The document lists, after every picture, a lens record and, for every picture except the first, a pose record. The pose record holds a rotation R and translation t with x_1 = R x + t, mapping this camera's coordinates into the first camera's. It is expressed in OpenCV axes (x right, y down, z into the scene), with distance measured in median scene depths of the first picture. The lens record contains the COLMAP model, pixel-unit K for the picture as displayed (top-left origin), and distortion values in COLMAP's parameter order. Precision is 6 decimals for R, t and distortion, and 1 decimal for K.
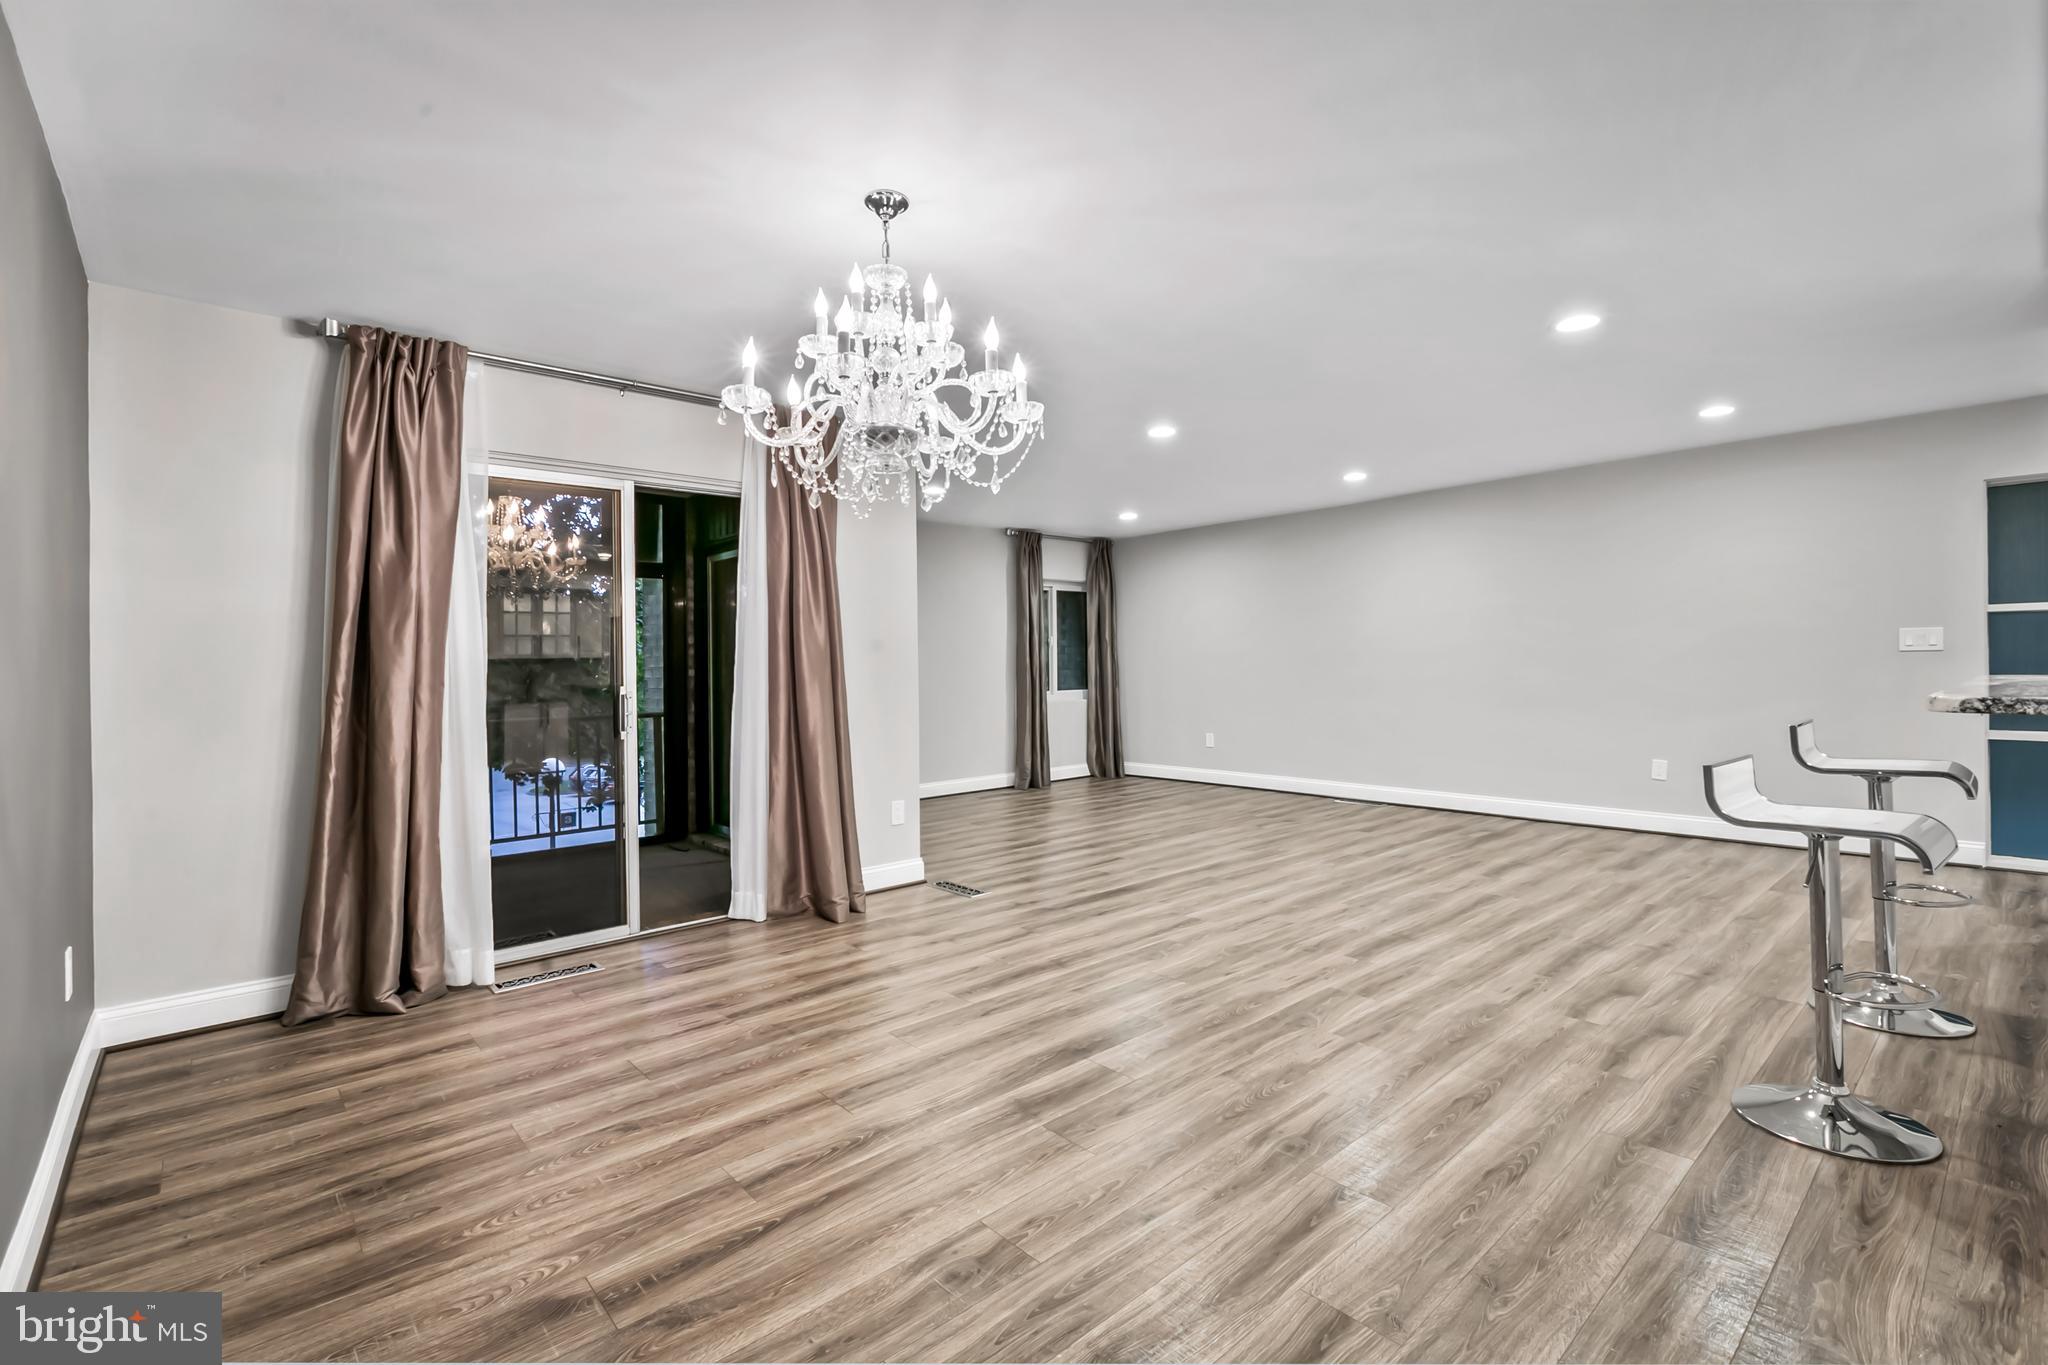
lens RADIAL K [[907.3, 0, 1018.4], [0, 907.3, 666.3], [0, 0, 1]] dist [0.001163, 0.000330]
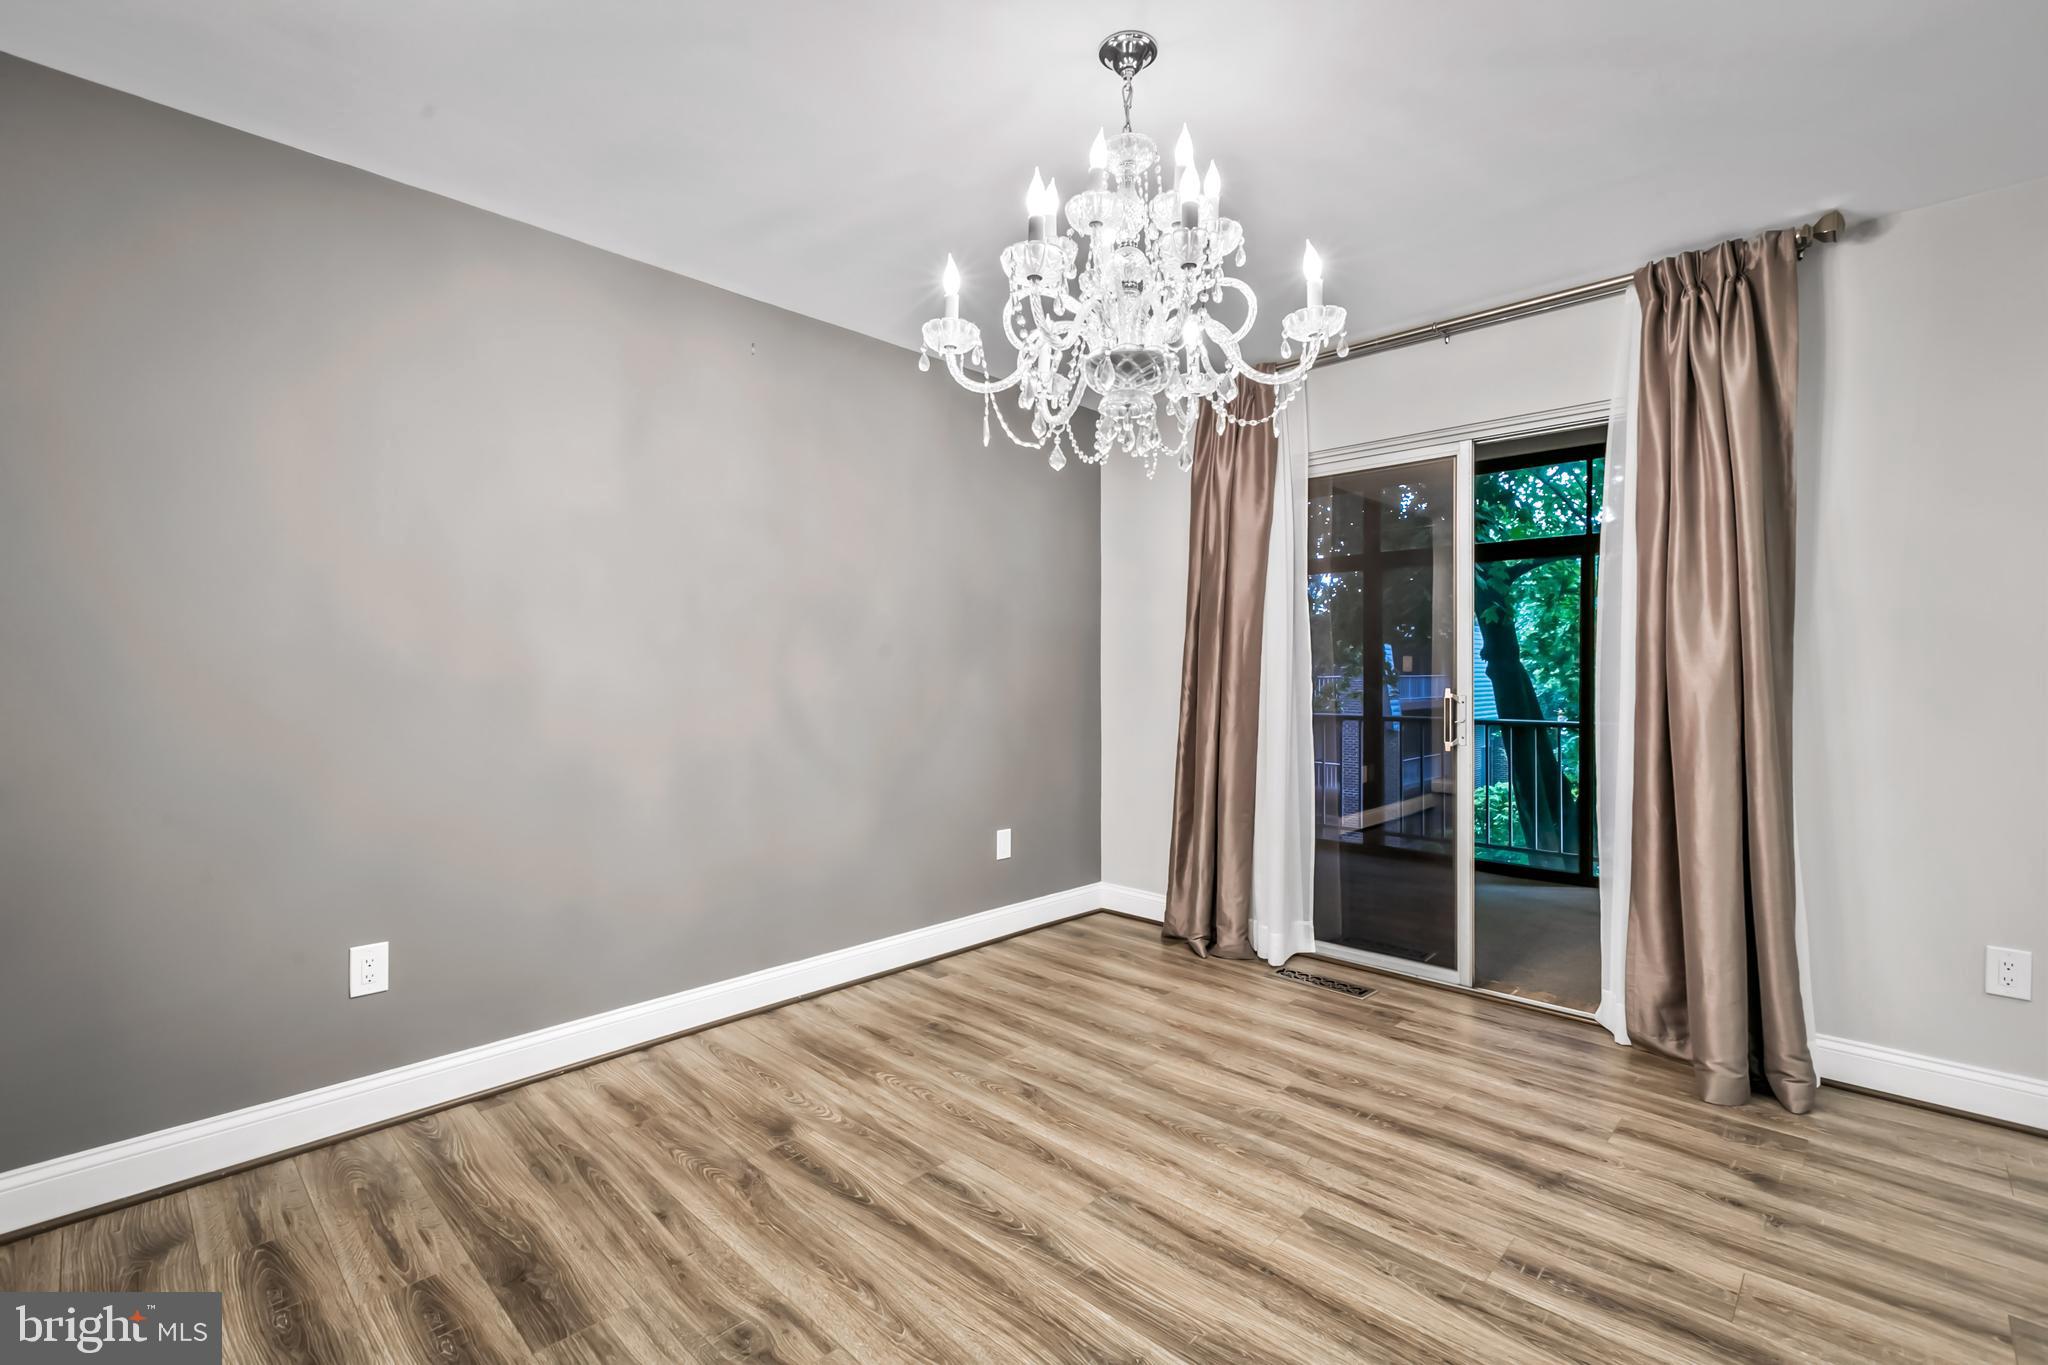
lens RADIAL K [[914.0, 0, 1018.2], [0, 914.0, 677.6], [0, 0, 1]] dist [0.000147, -0.000067]
pose [[0.076616, 0.027484, -0.996682, 0.551025], [-0.004068, 0.999620, 0.027253, -0.014810], [0.997052, 0.001967, 0.076699, 0.772964]]
